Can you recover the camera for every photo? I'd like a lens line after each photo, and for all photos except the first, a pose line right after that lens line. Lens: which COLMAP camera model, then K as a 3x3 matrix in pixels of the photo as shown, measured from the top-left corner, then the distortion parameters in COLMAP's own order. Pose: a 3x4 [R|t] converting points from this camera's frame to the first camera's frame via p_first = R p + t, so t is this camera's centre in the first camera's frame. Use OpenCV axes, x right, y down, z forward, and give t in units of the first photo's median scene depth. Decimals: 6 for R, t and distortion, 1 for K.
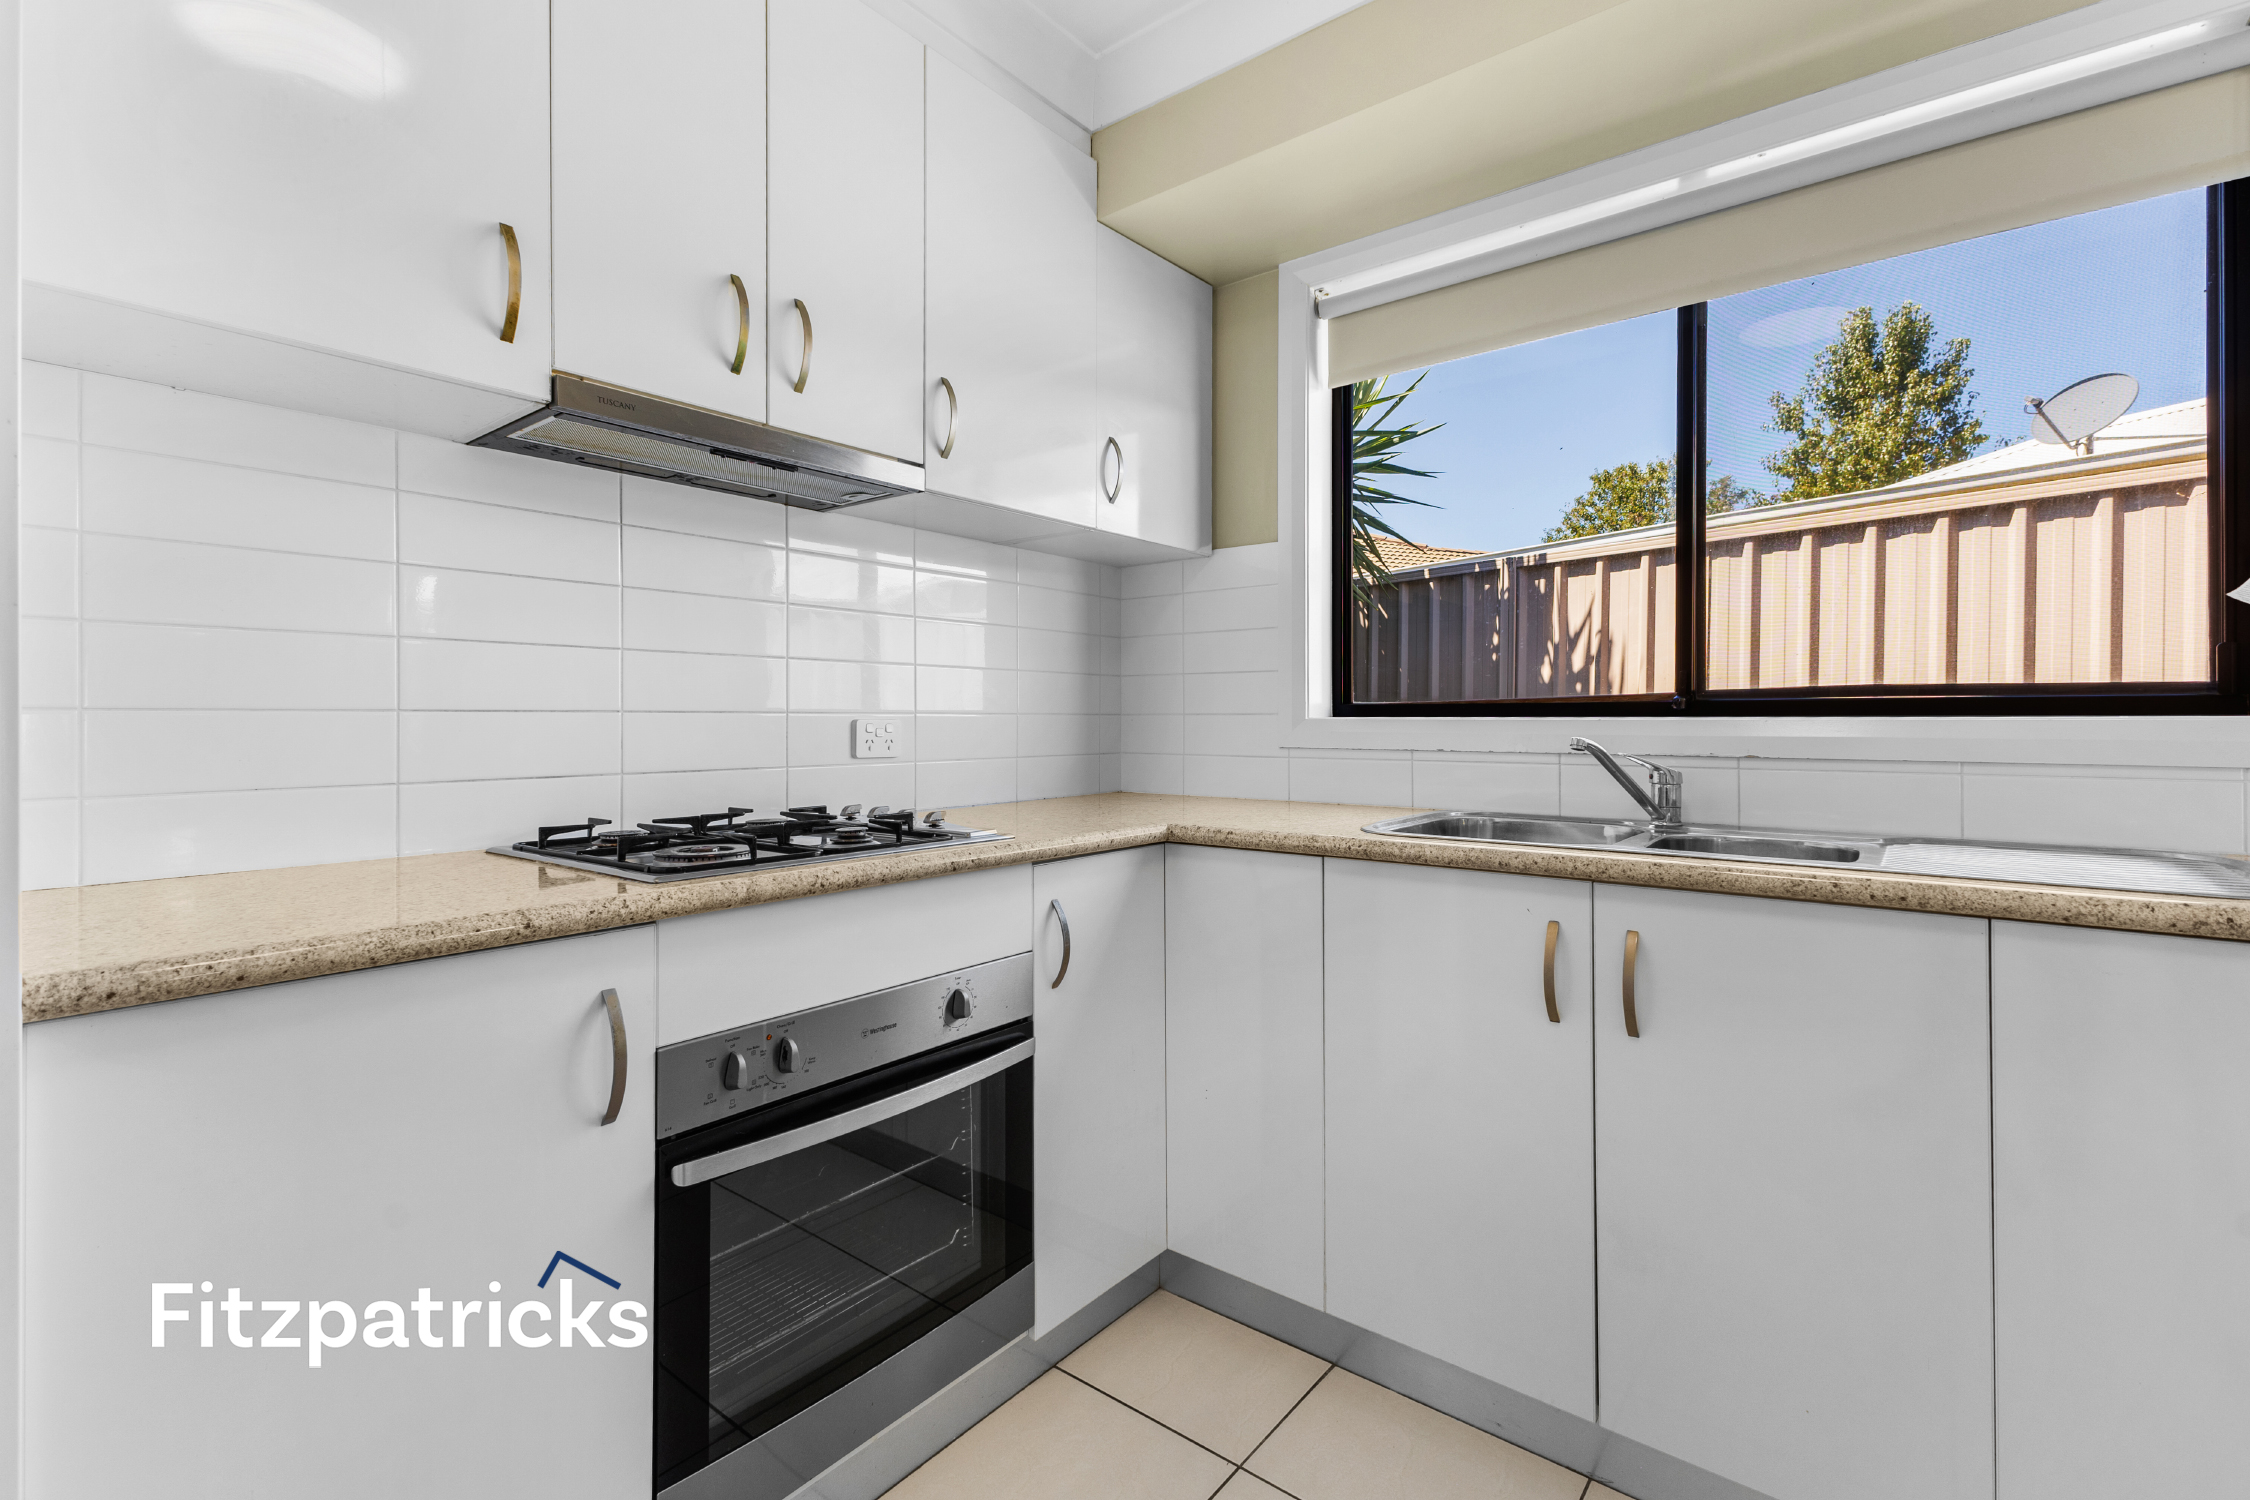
lens RADIAL K [[983.0, 0, 1154.1], [0, 983.0, 722.0], [0, 0, 1]] dist [0.010306, -0.000776]
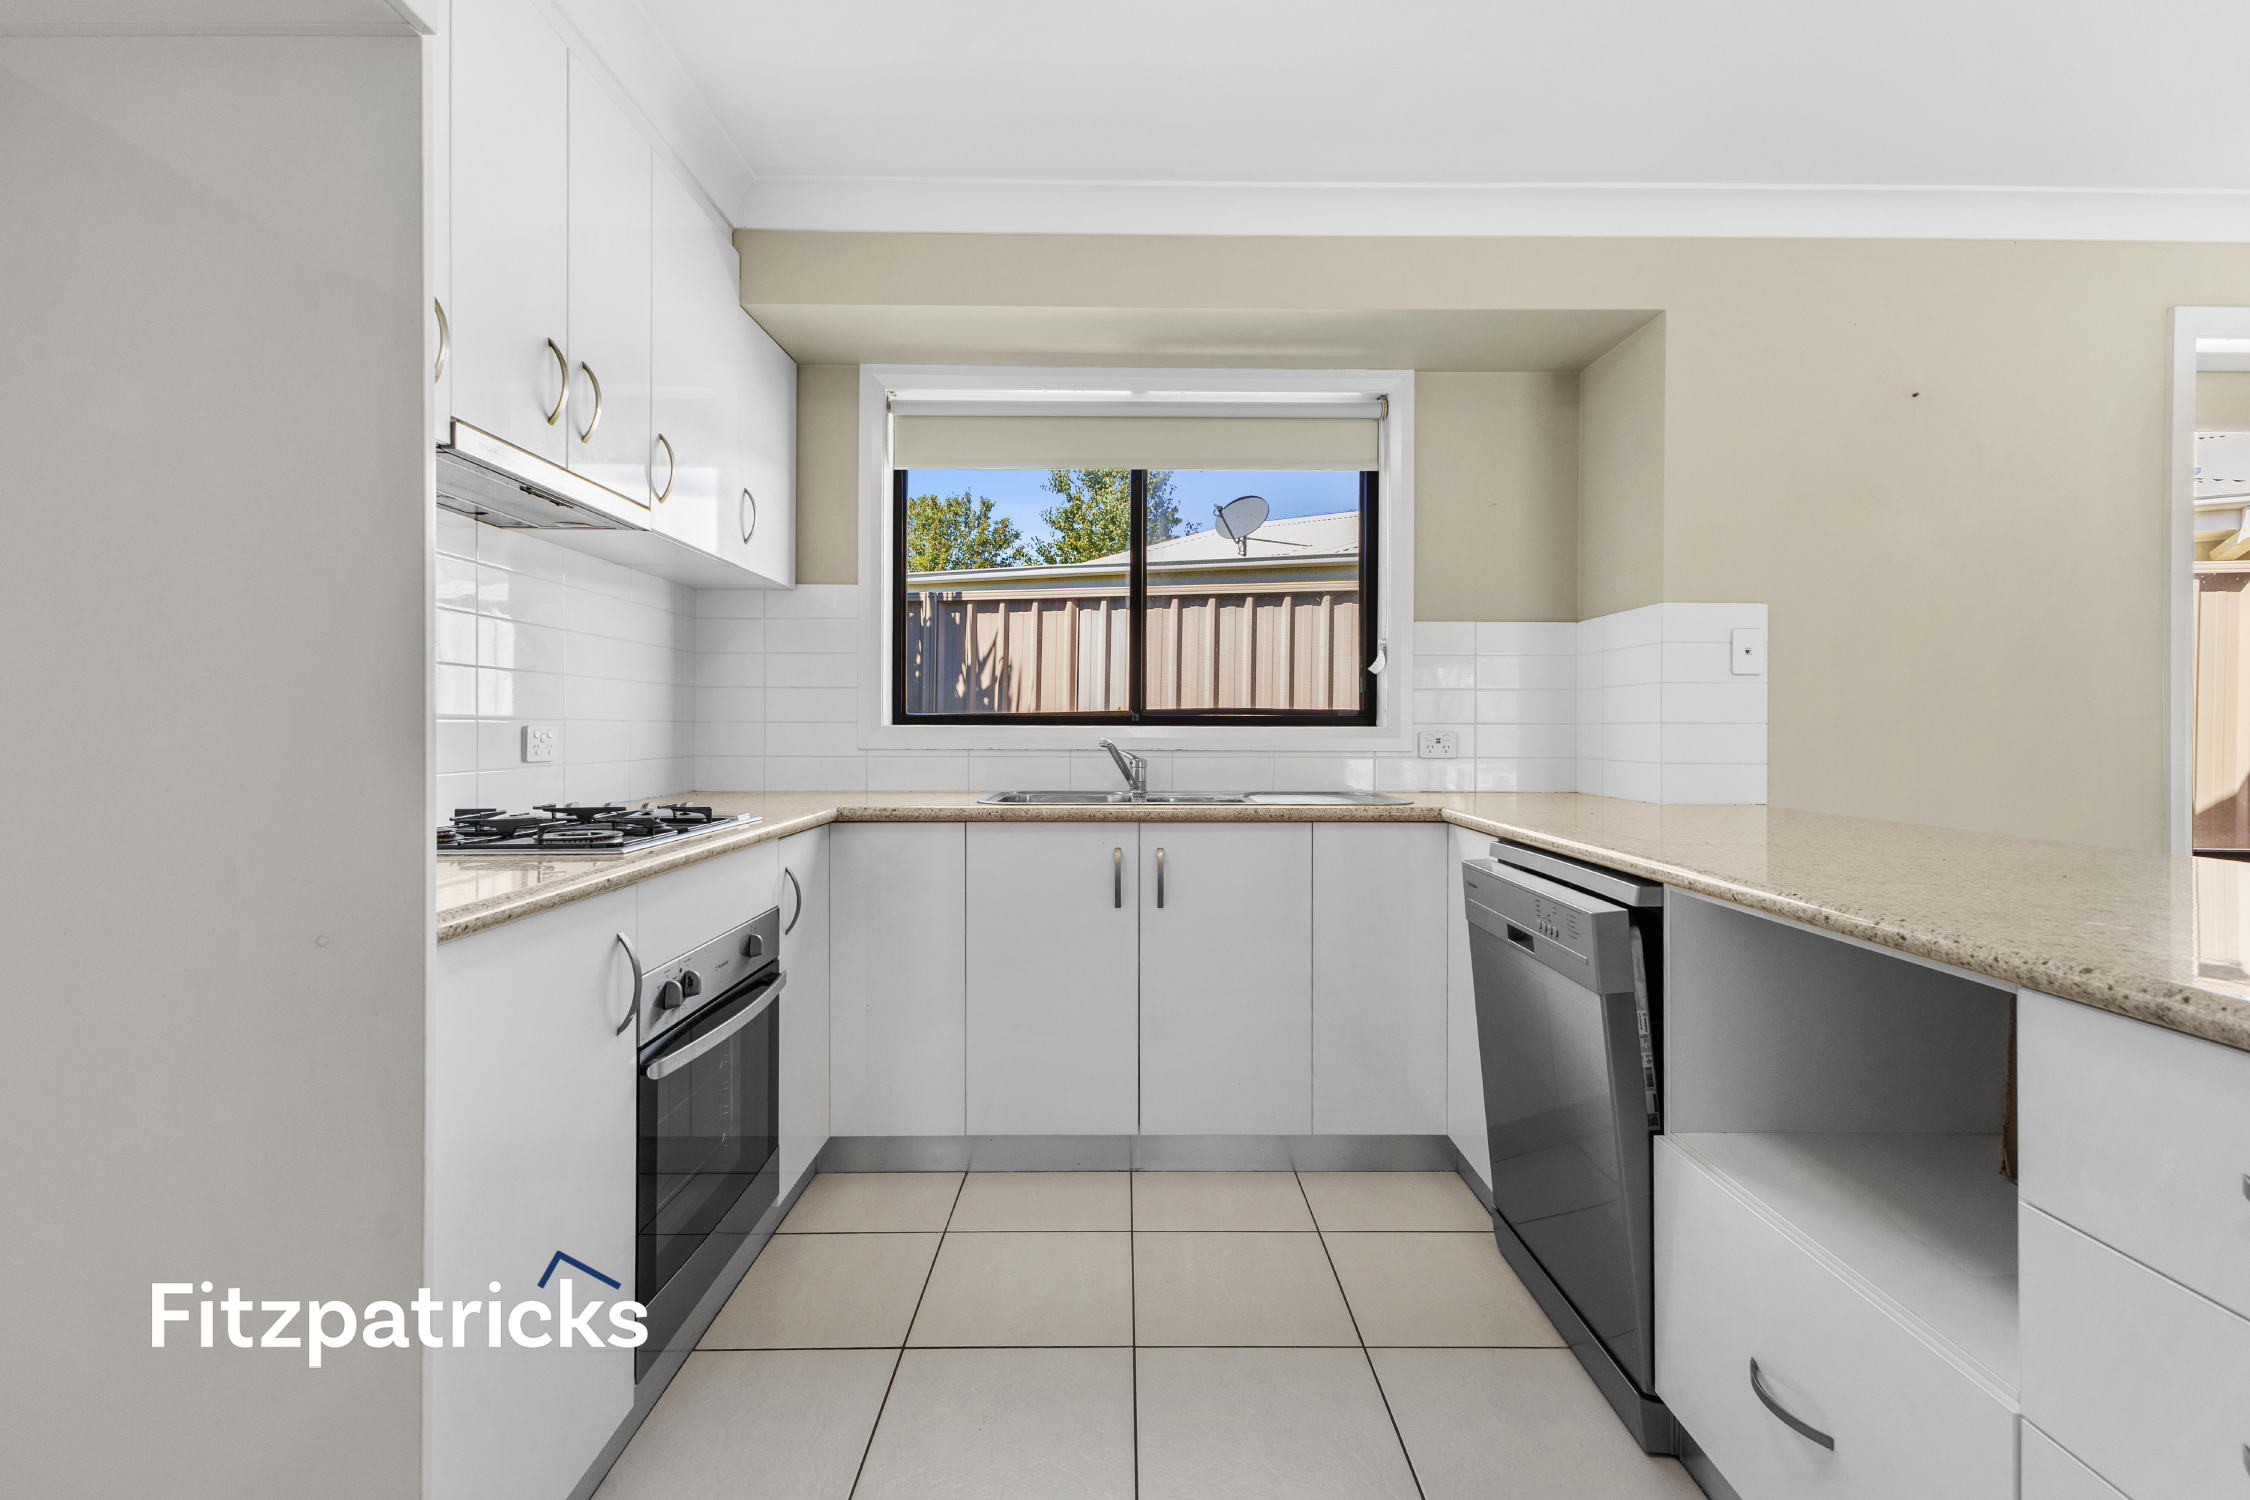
lens RADIAL K [[983.0, 0, 1144.9], [0, 983.0, 739.5], [0, 0, 1]] dist [0.010306, -0.000776]
pose [[0.777890, -0.004729, 0.628382, -0.379187], [-0.003008, 0.999932, 0.011249, -0.001317], [-0.628393, -0.010641, 0.777823, -0.207367]]
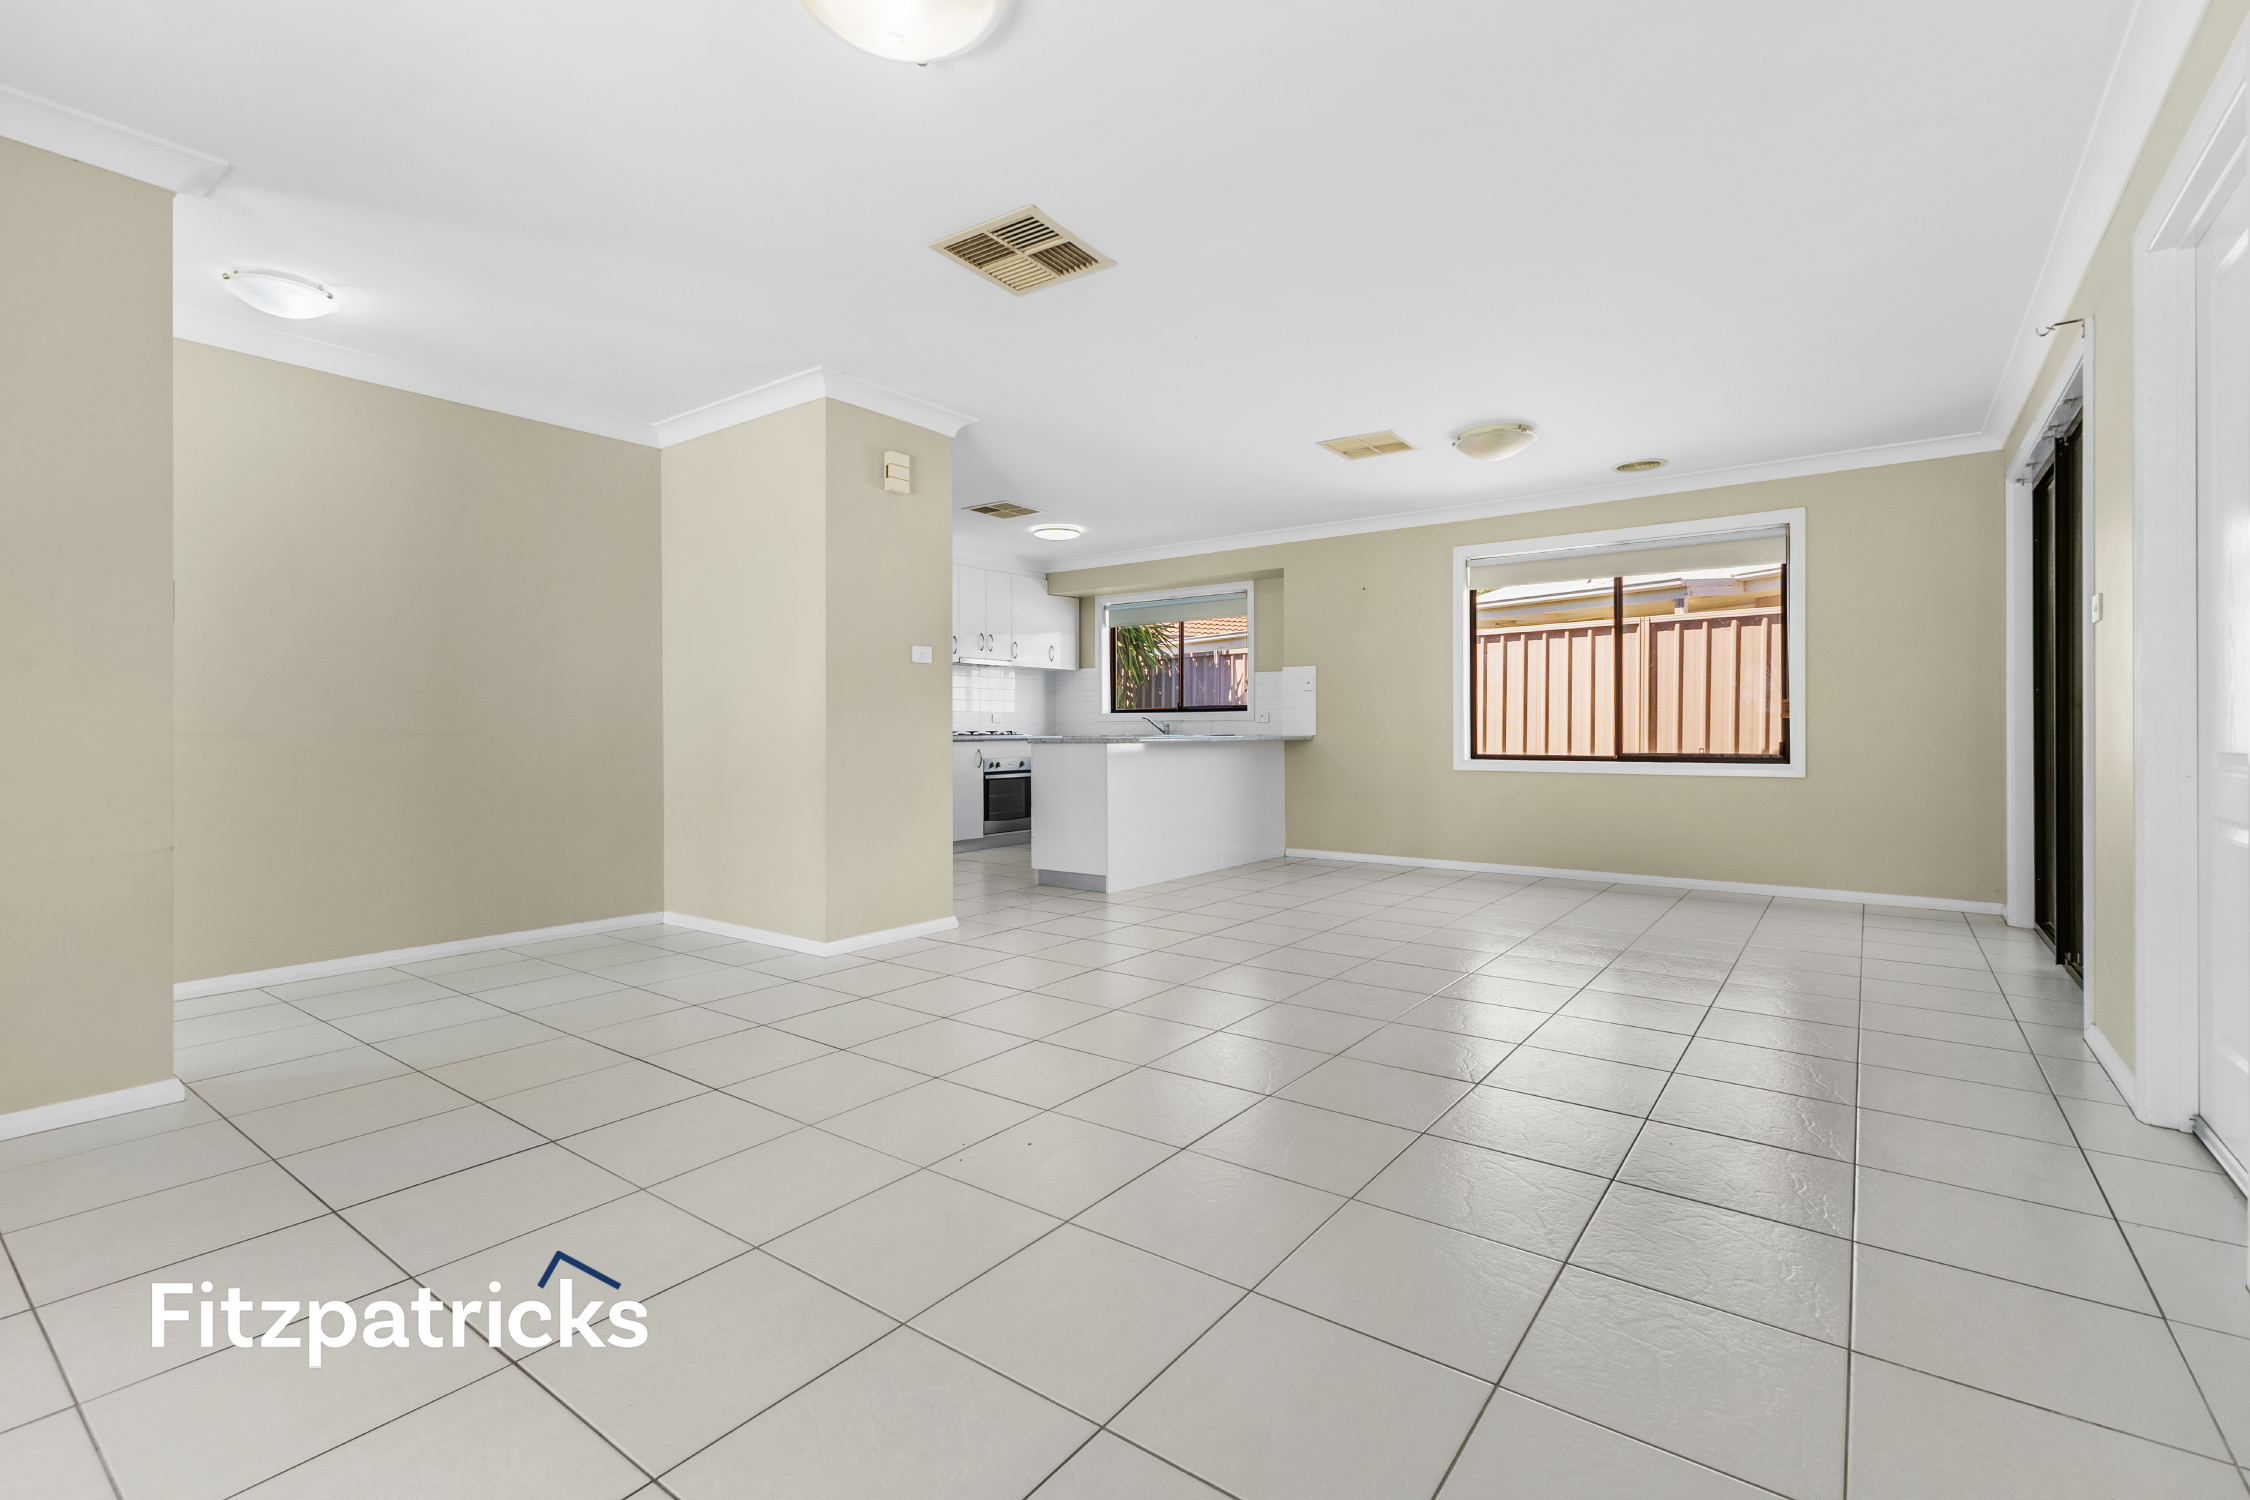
lens RADIAL K [[983.0, 0, 1139.2], [0, 983.0, 743.3], [0, 0, 1]] dist [0.010306, -0.000776]
pose [[0.999853, -0.001371, 0.017106, 0.232009], [0.001110, 0.999883, 0.015237, 0.056221], [-0.017125, -0.015215, 0.999738, -2.896467]]
